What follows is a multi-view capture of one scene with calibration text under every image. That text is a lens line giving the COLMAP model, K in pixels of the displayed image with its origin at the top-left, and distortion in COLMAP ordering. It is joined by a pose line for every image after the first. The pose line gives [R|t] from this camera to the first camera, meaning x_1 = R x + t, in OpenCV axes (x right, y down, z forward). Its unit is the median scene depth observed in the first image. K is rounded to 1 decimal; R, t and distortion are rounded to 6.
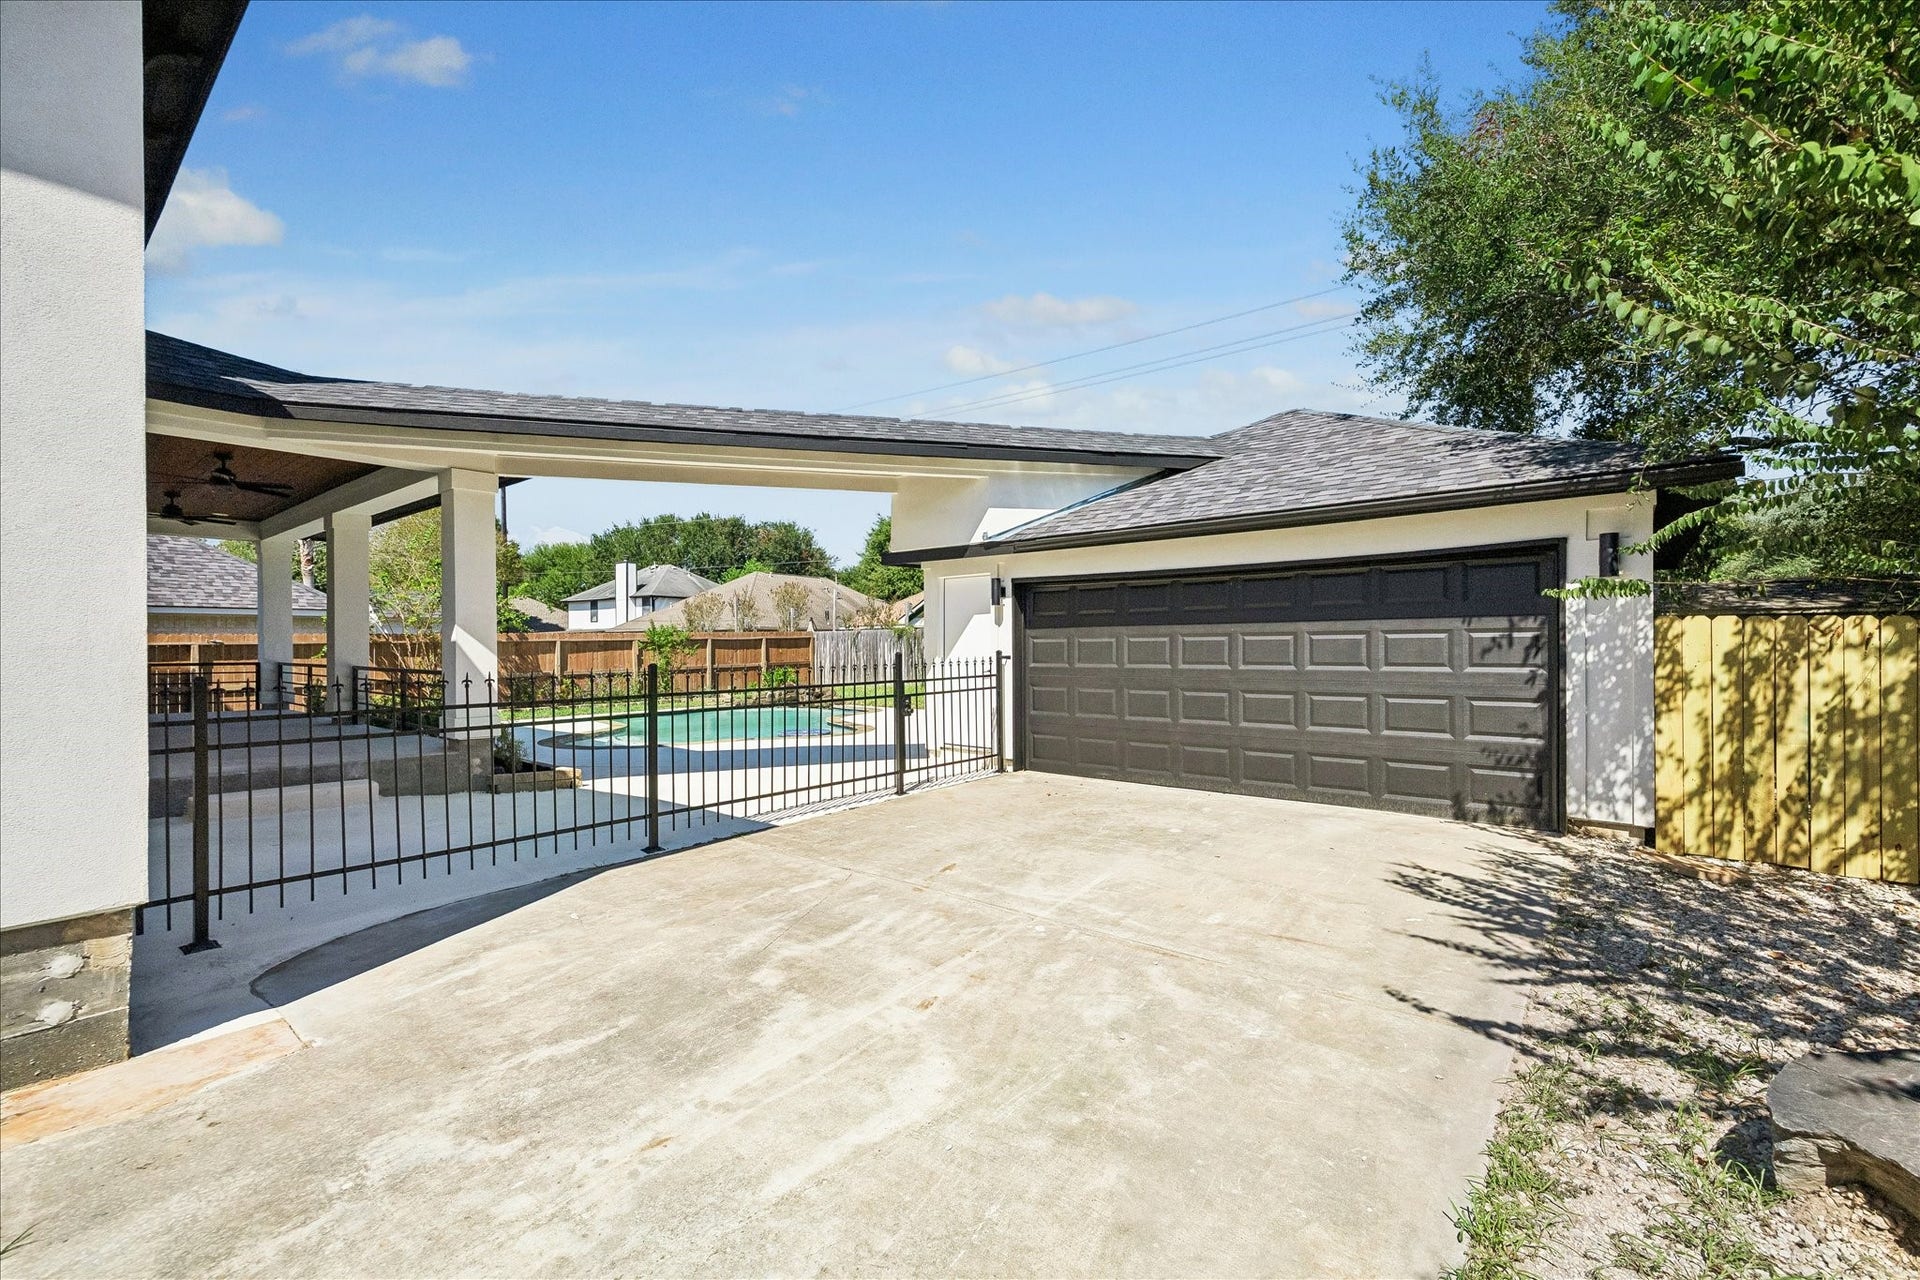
lens RADIAL K [[767.7, 0, 957.6], [0, 767.7, 662.2], [0, 0, 1]] dist [-0.001549, -0.000123]
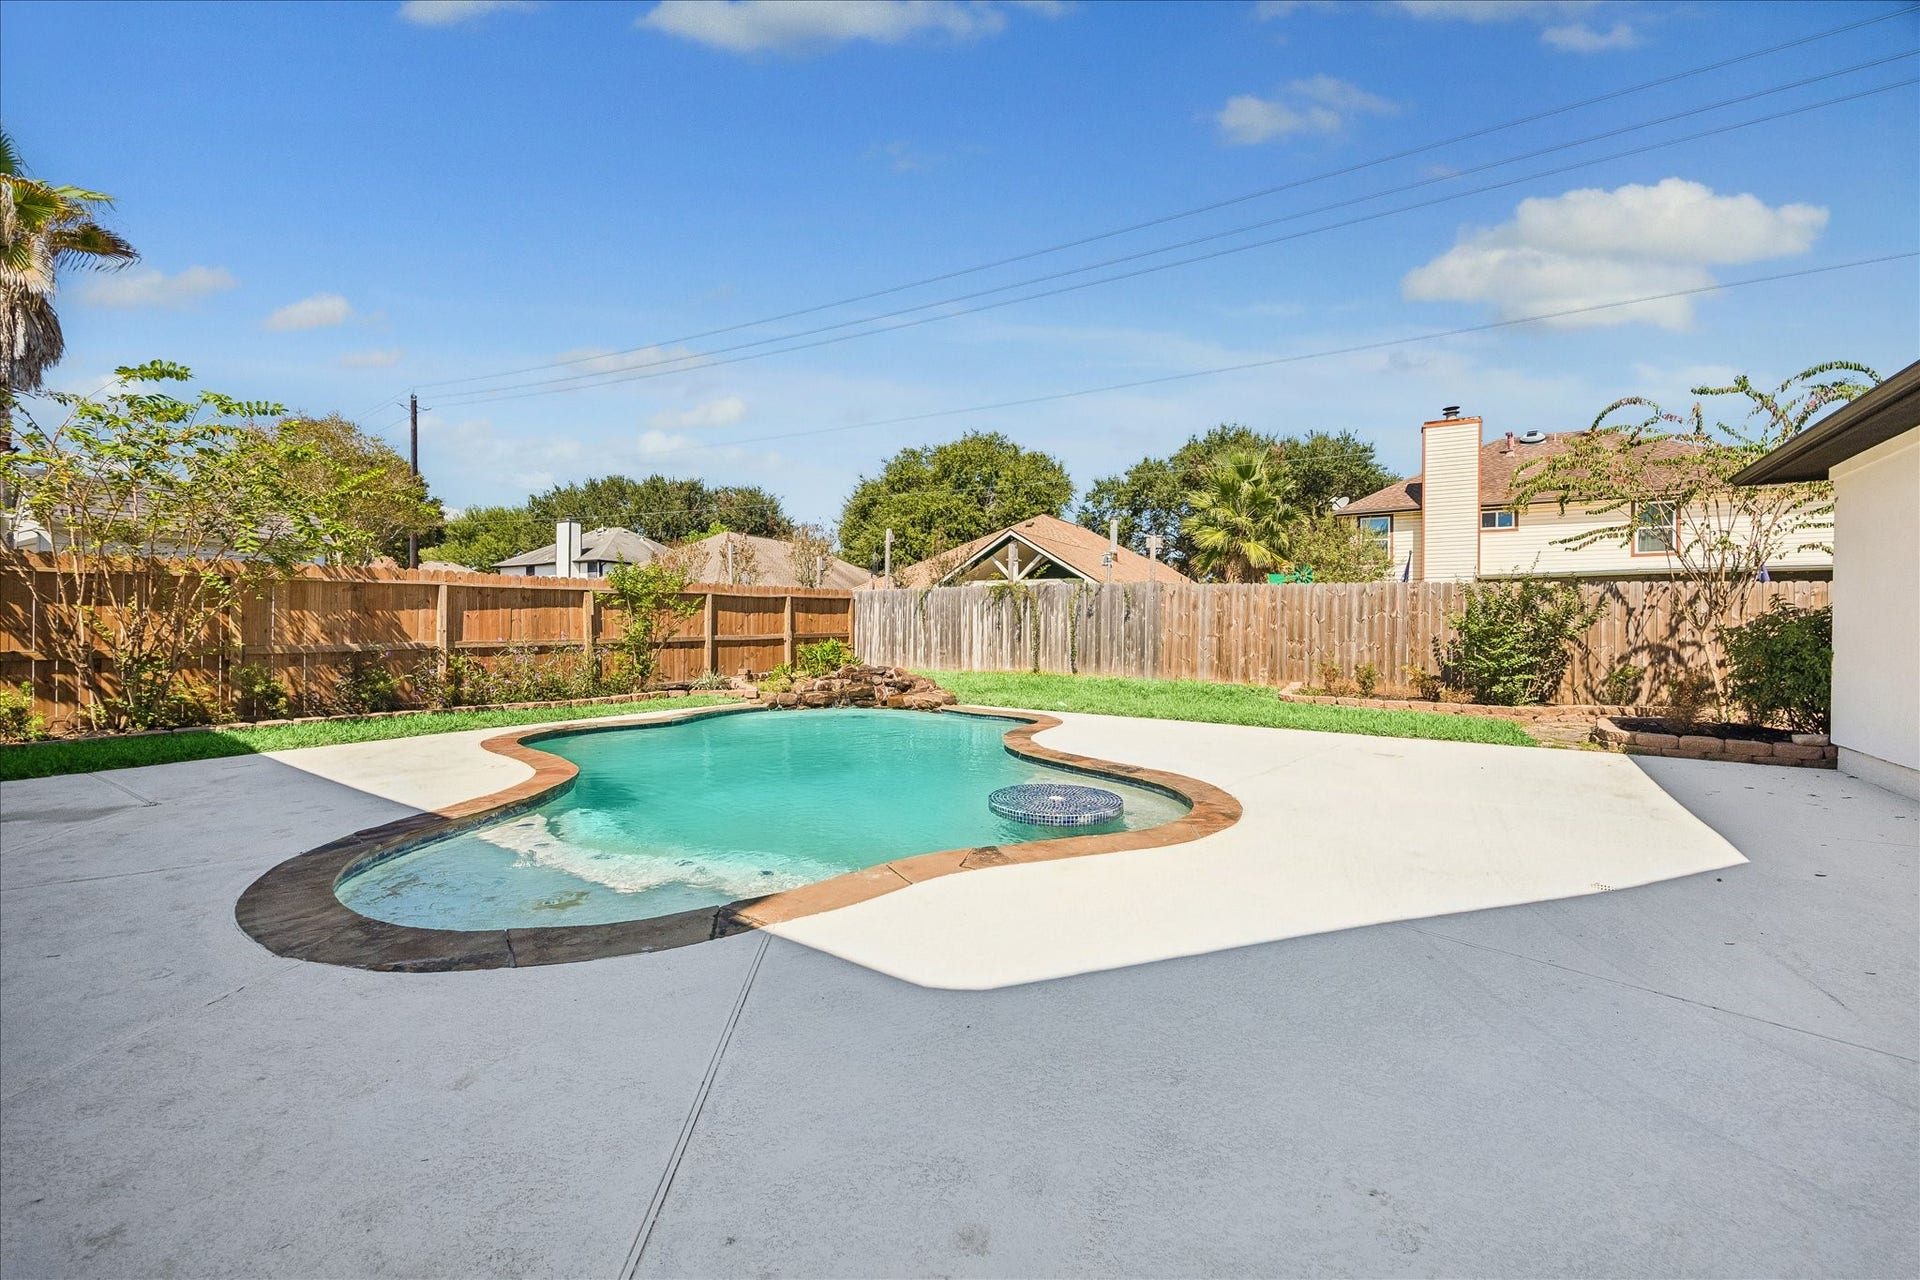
lens RADIAL K [[739.1, 0, 967.4], [0, 739.1, 641.8], [0, 0, 1]] dist [-0.001006, -0.000134]
pose [[0.995934, 0.012021, 0.089275, -0.051906], [-0.011947, 0.999928, -0.001362, 0.002185], [-0.089285, 0.000290, 0.996006, 0.117620]]
